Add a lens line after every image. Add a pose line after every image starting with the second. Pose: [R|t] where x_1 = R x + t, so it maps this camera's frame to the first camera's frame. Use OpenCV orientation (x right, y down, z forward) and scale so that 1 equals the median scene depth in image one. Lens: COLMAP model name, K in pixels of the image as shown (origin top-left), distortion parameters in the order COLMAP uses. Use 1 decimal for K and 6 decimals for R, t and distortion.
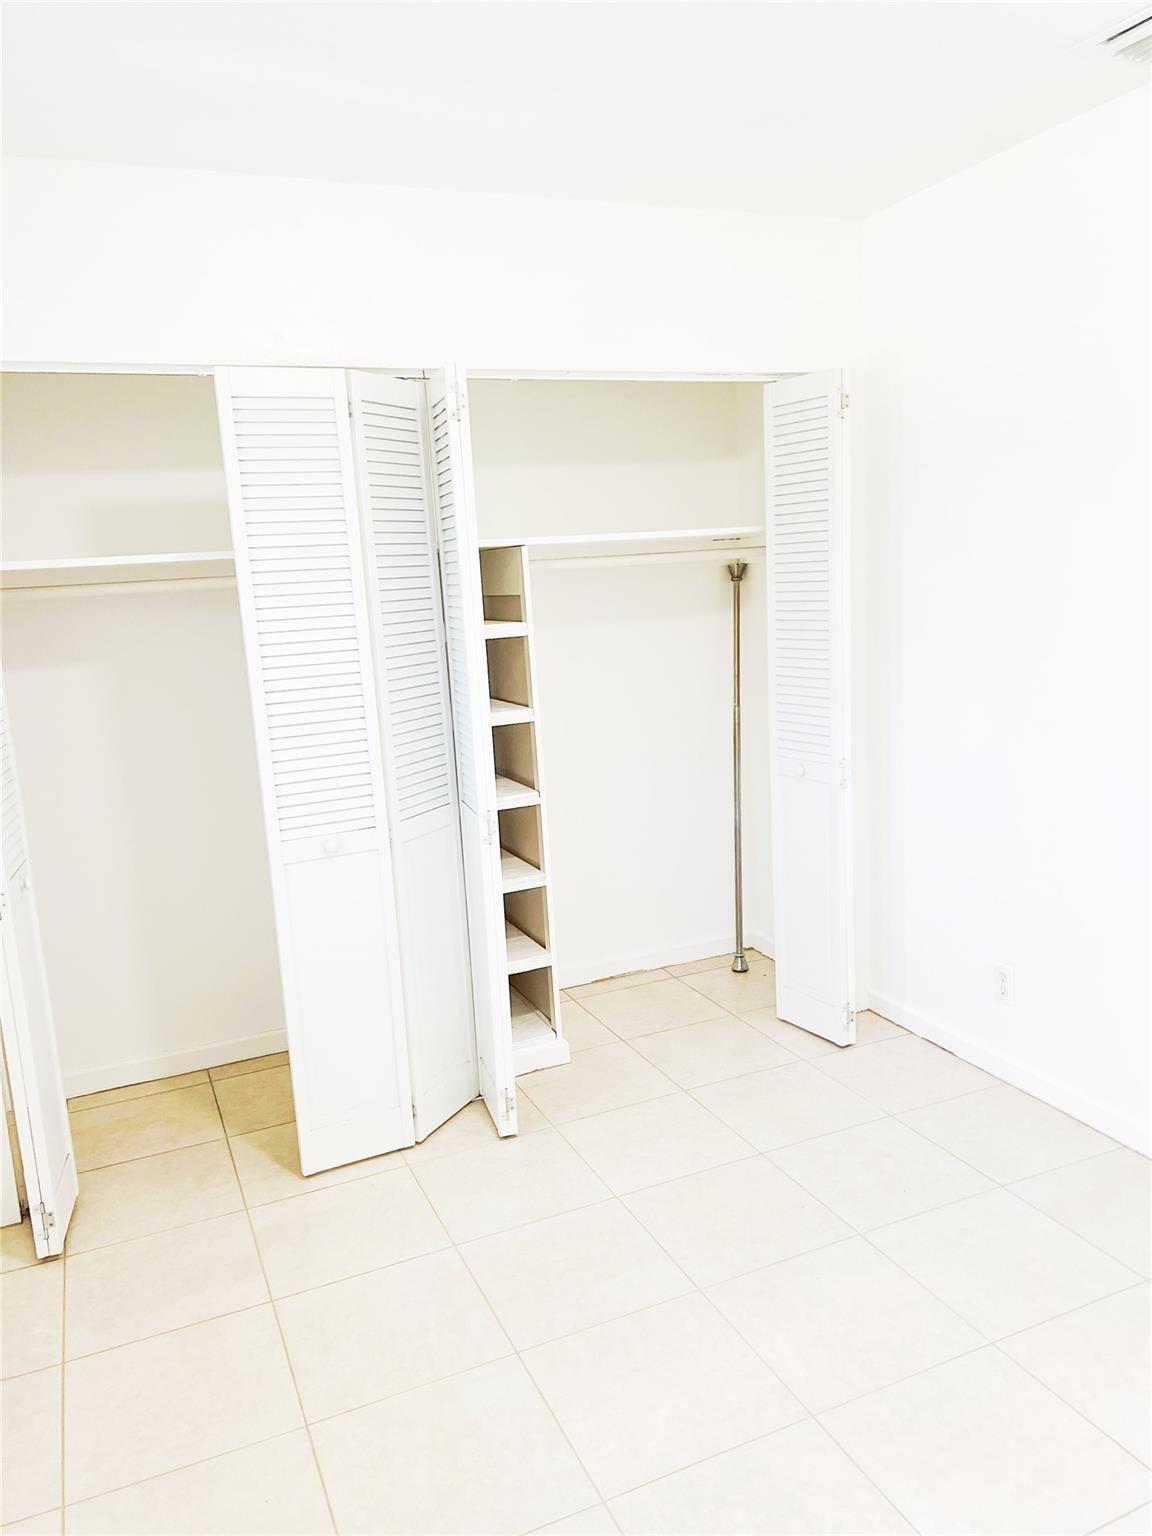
lens RADIAL K [[1164.2, 0, 568.2], [0, 1164.2, 796.4], [0, 0, 1]] dist [0.037885, -0.001206]
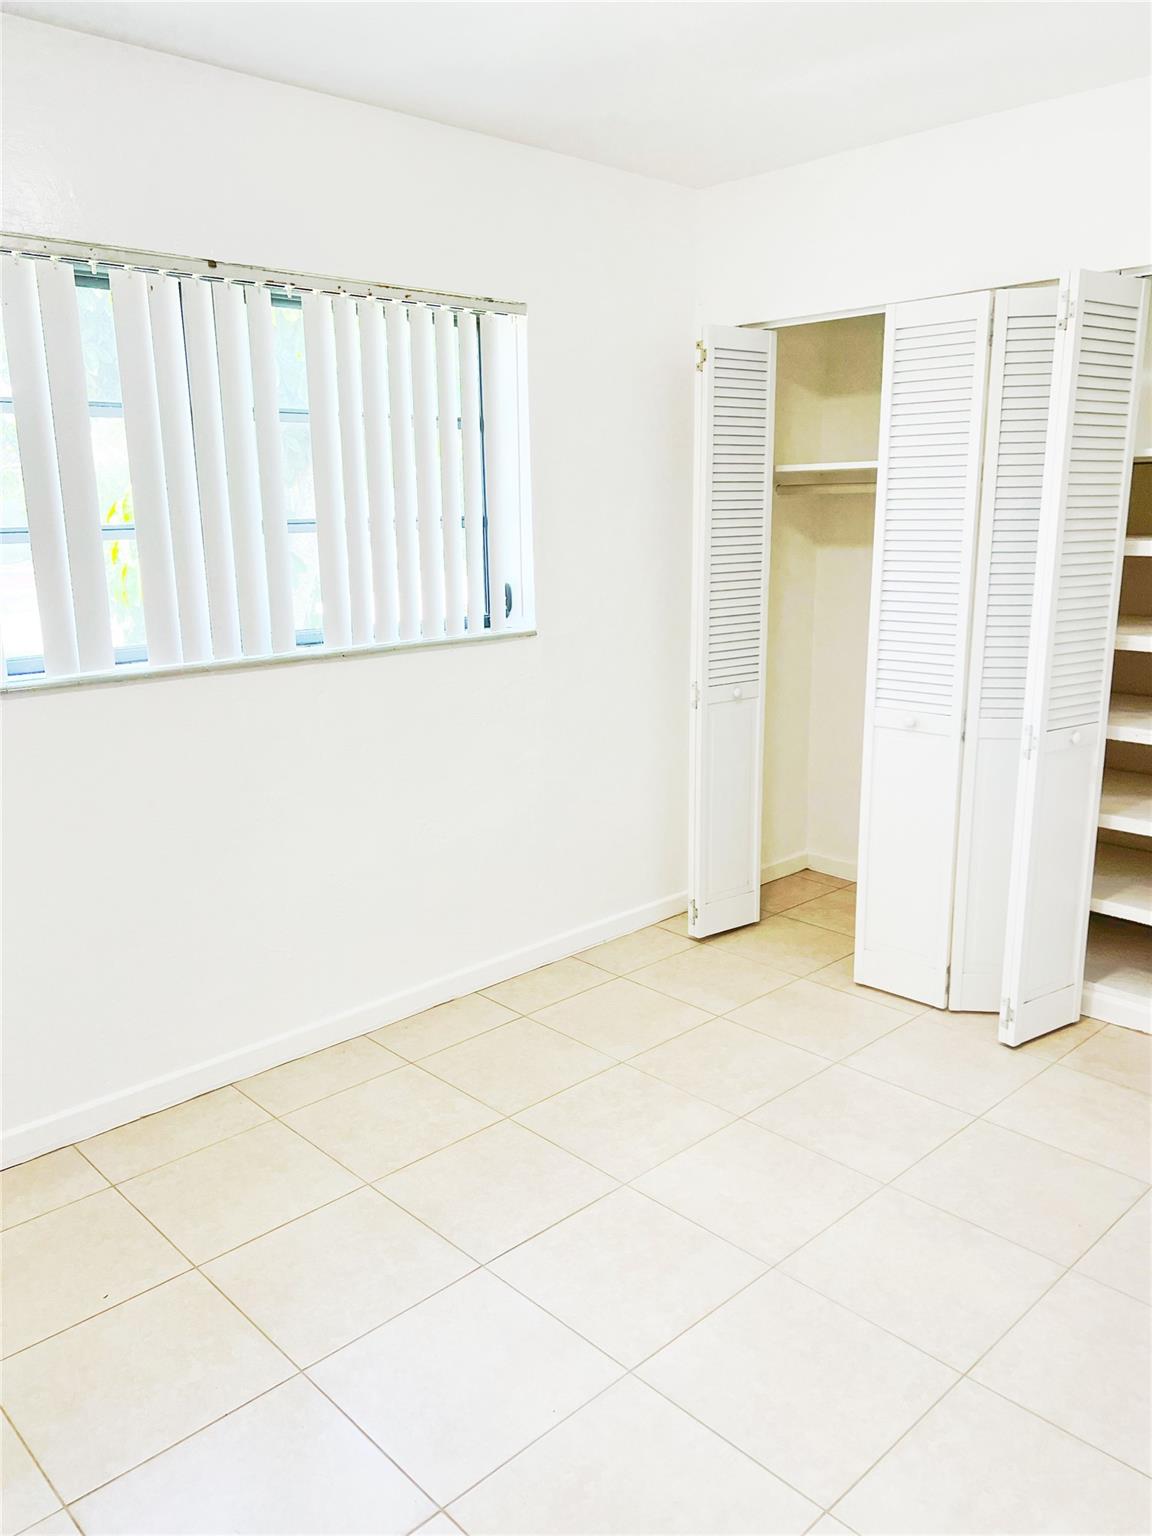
lens RADIAL K [[1164.2, 0, 576.2], [0, 1164.2, 762.4], [0, 0, 1]] dist [0.037885, -0.001206]
pose [[0.313085, 0.262966, -0.912593, 0.771990], [-0.194932, 0.958237, 0.209243, -0.100583], [0.929505, 0.112382, 0.351271, 0.312313]]
